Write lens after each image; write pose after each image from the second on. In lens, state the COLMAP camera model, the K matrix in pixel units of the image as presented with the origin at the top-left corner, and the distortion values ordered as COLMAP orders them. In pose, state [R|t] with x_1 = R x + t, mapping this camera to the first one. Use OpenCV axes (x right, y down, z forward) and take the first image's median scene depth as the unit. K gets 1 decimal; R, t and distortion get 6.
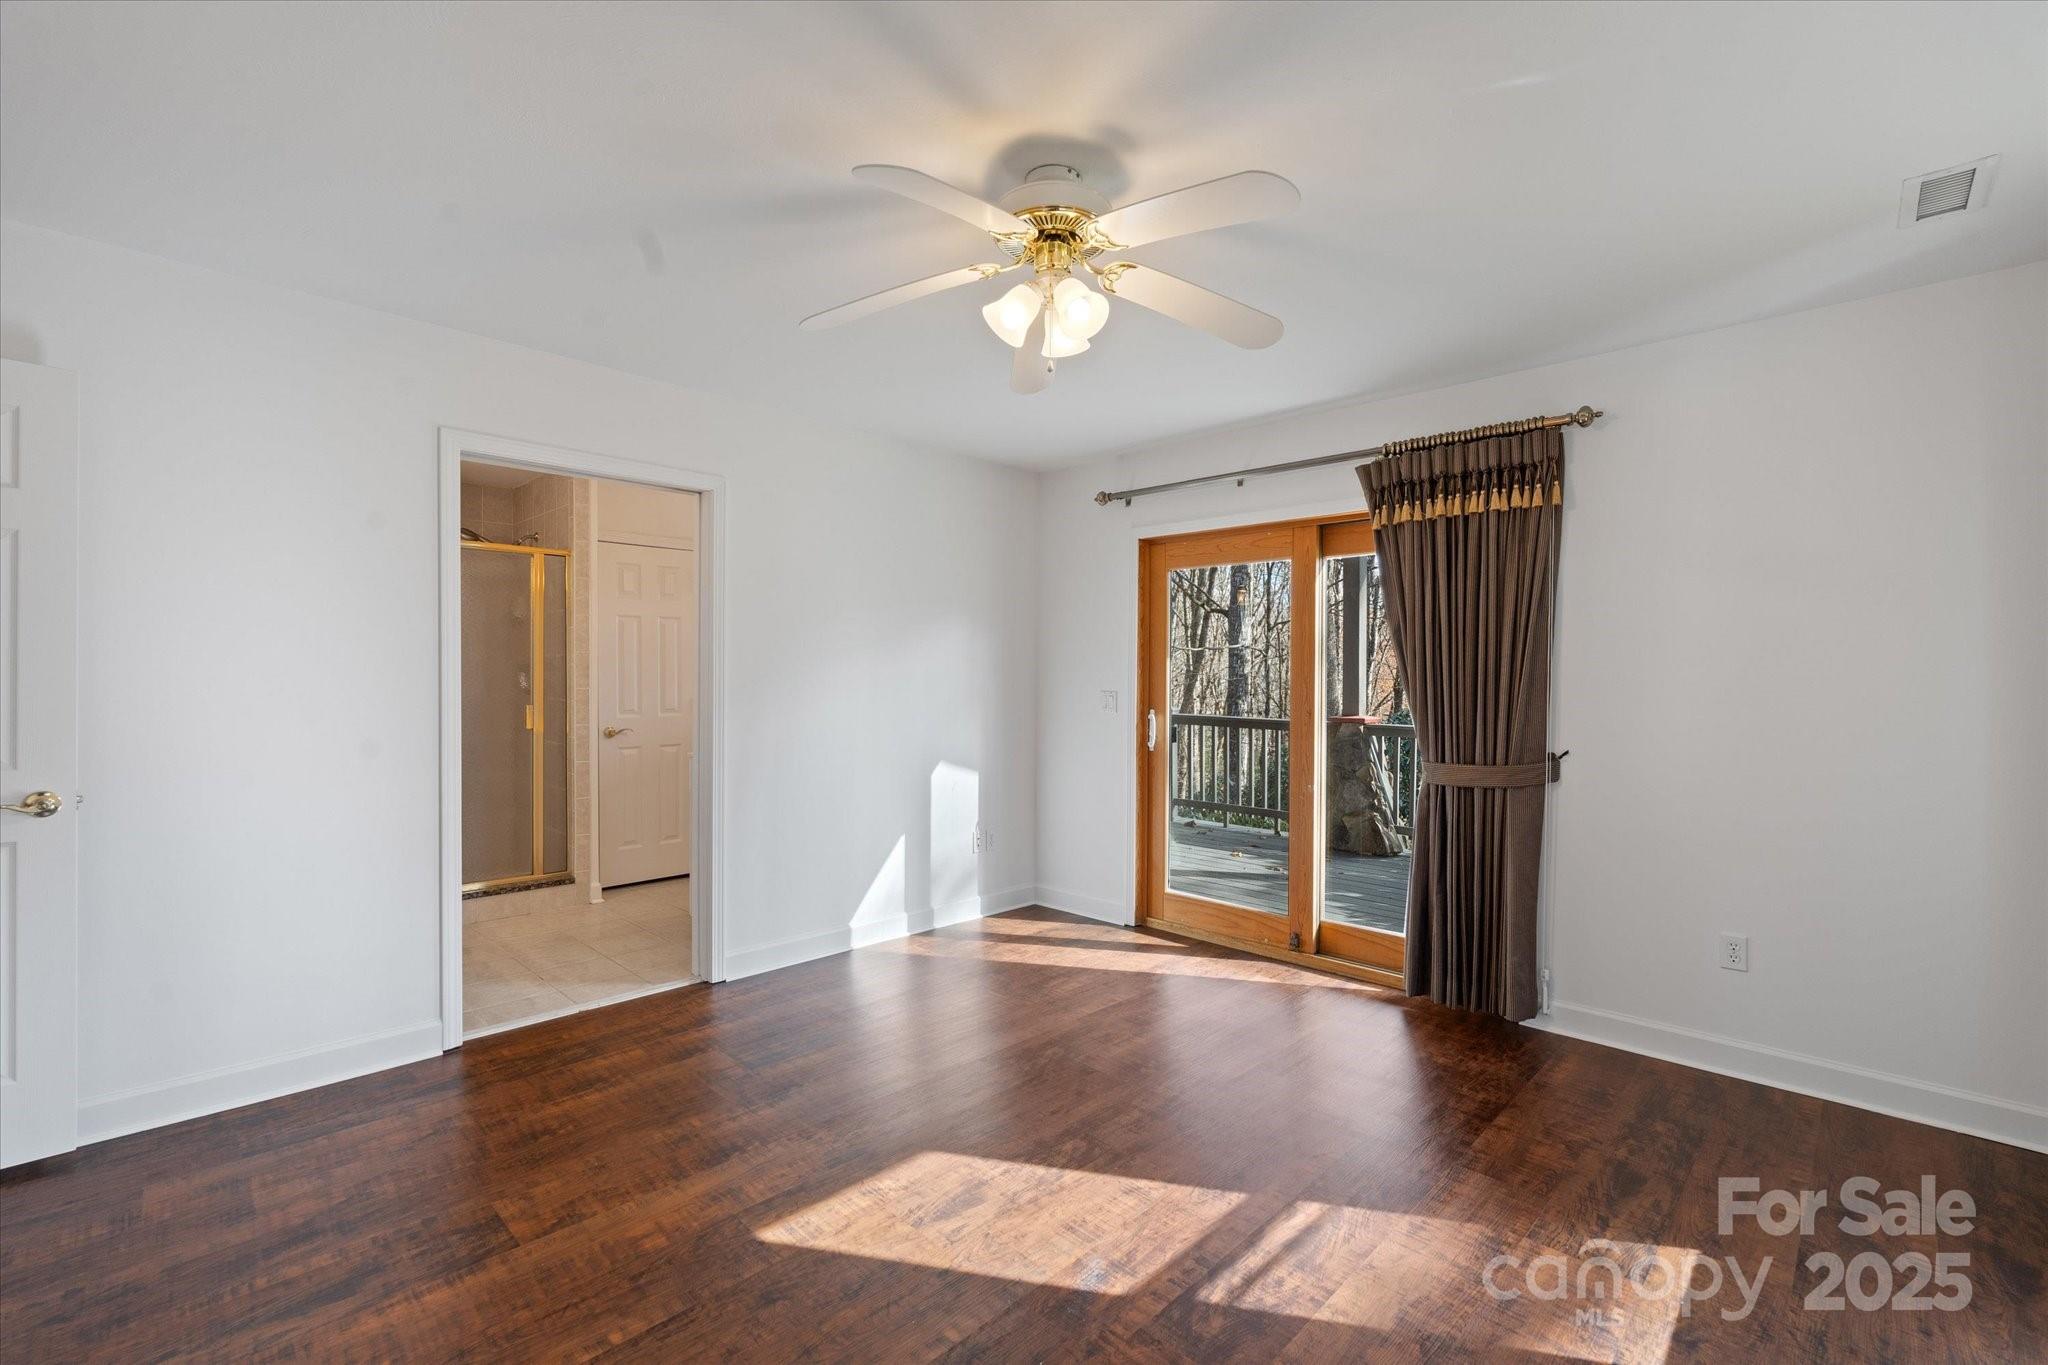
lens RADIAL K [[891.2, 0, 1021.9], [0, 891.2, 687.6], [0, 0, 1]] dist [-0.000641, -0.000360]
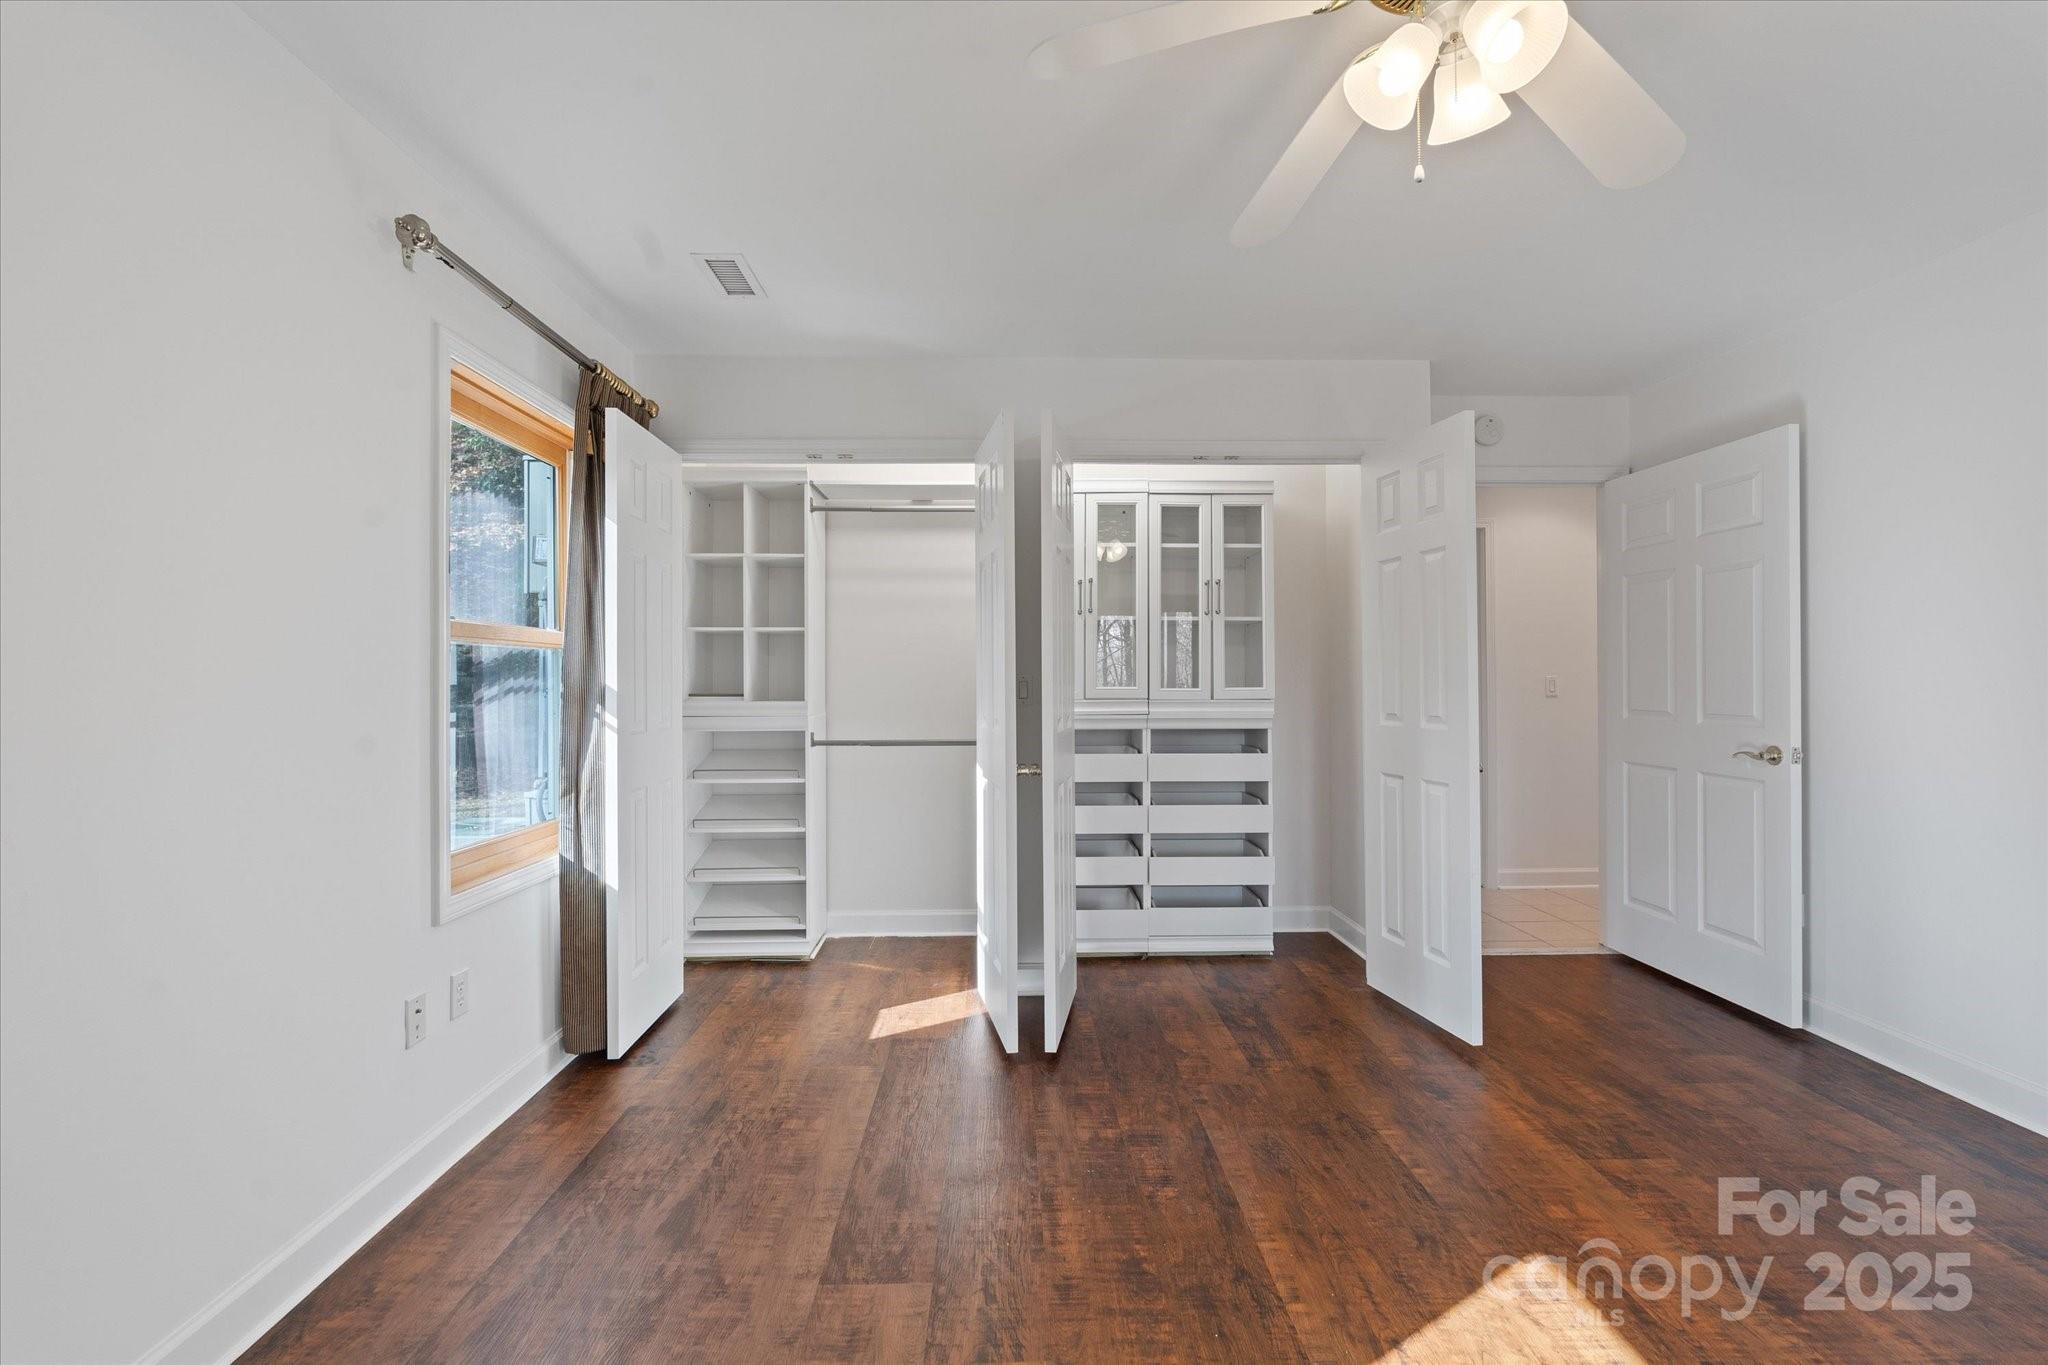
lens RADIAL K [[893.3, 0, 1024.4], [0, 893.3, 675.3], [0, 0, 1]] dist [-0.001600, -0.000117]
pose [[-0.695411, -0.007777, -0.718570, 0.672703], [-0.009134, 0.999956, -0.001983, 0.025154], [0.718554, 0.005184, -0.695451, 1.164887]]
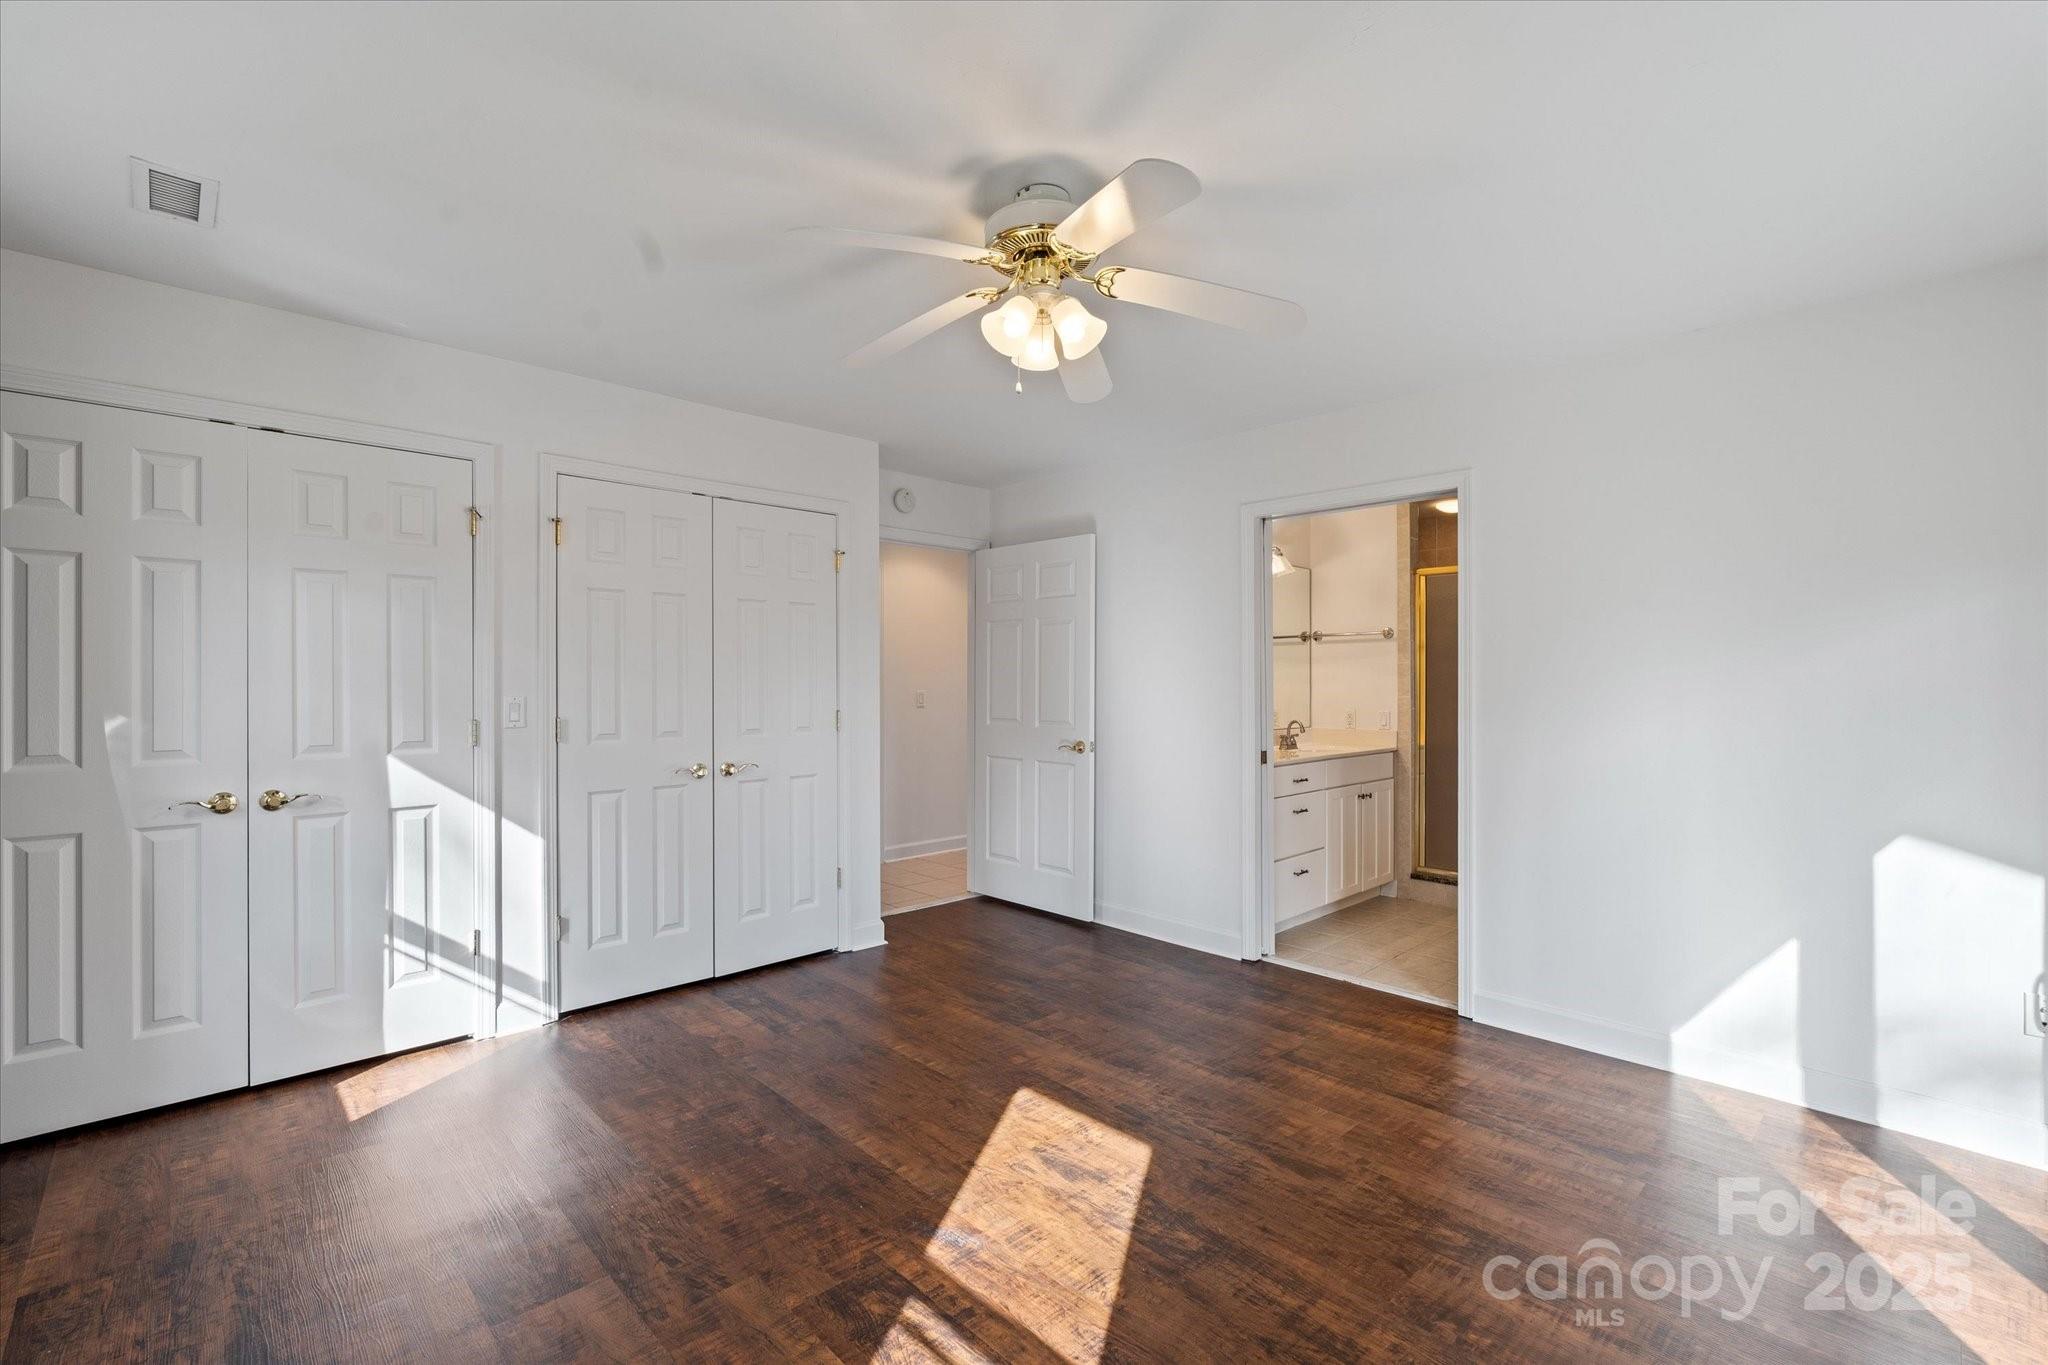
lens RADIAL K [[891.2, 0, 1021.9], [0, 891.2, 687.6], [0, 0, 1]] dist [-0.000641, -0.000360]
pose [[-0.032732, -0.001565, -0.999463, 1.005503], [-0.013008, 0.999915, -0.001139, -0.002971], [0.999380, 0.012963, -0.032750, 0.965559]]
